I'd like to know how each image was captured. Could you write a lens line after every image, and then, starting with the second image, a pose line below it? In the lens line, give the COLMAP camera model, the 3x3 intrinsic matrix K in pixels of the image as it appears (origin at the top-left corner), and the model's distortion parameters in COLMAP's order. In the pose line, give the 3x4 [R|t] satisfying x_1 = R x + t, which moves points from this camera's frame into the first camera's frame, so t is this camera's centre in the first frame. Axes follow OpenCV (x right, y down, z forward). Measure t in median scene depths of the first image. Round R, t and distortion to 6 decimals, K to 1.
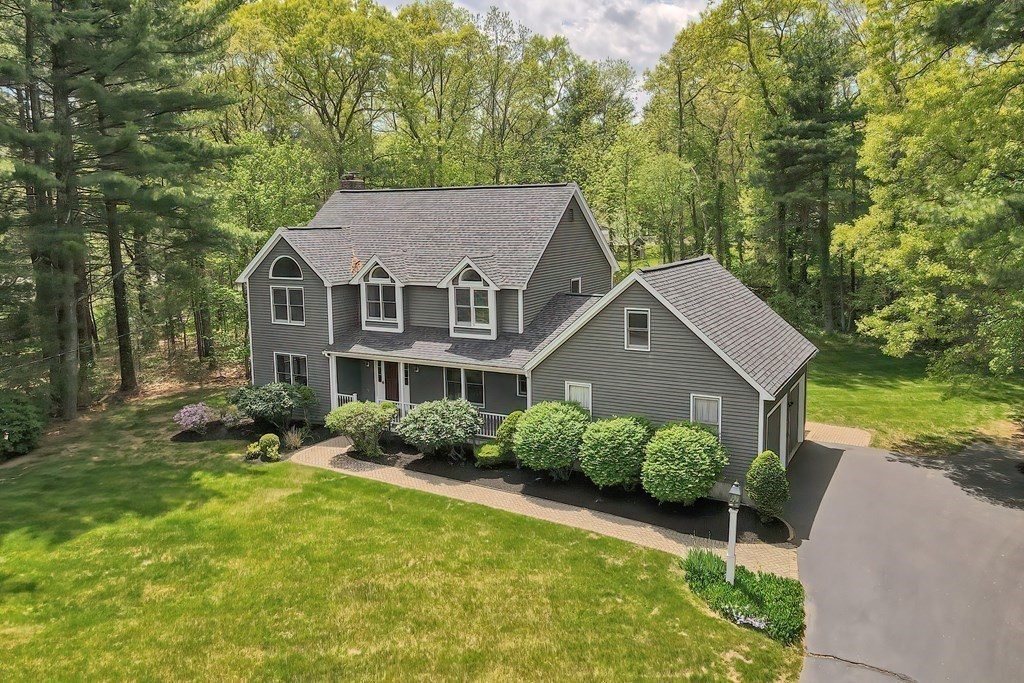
lens RADIAL K [[763.0, 0, 535.7], [0, 763.0, 297.3], [0, 0, 1]] dist [0.032315, -0.011976]
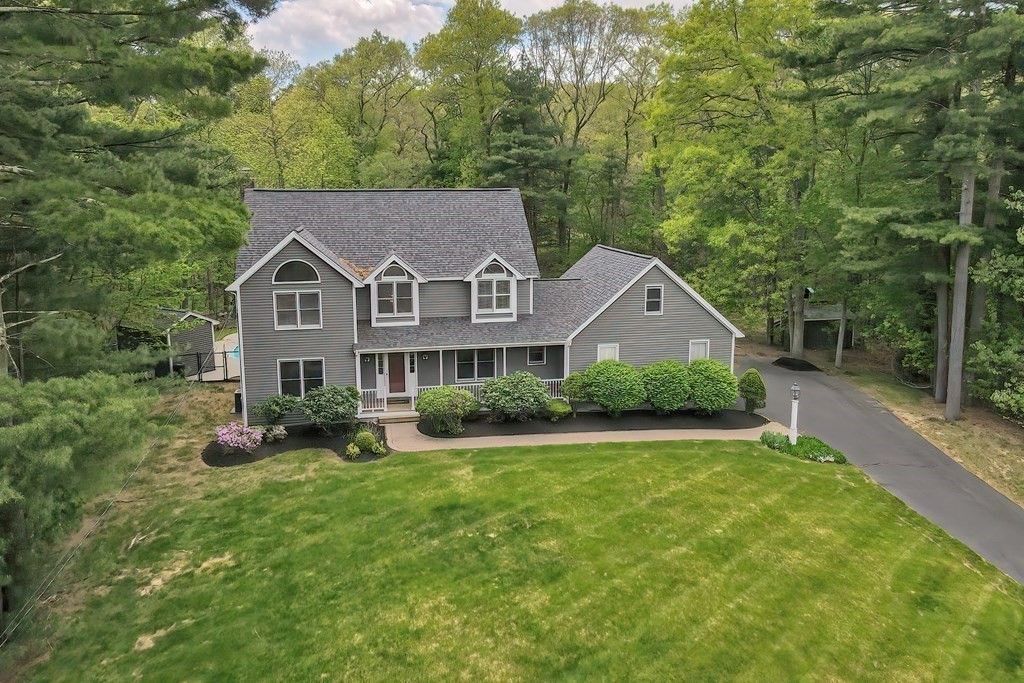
lens RADIAL K [[763.0, 0, 501.3], [0, 763.0, 308.0], [0, 0, 1]] dist [0.032315, -0.011976]
pose [[0.769301, -0.087712, 0.632837, -0.968359], [0.061970, 0.996105, 0.062727, -0.048251], [-0.635874, -0.009039, 0.771740, 0.103036]]
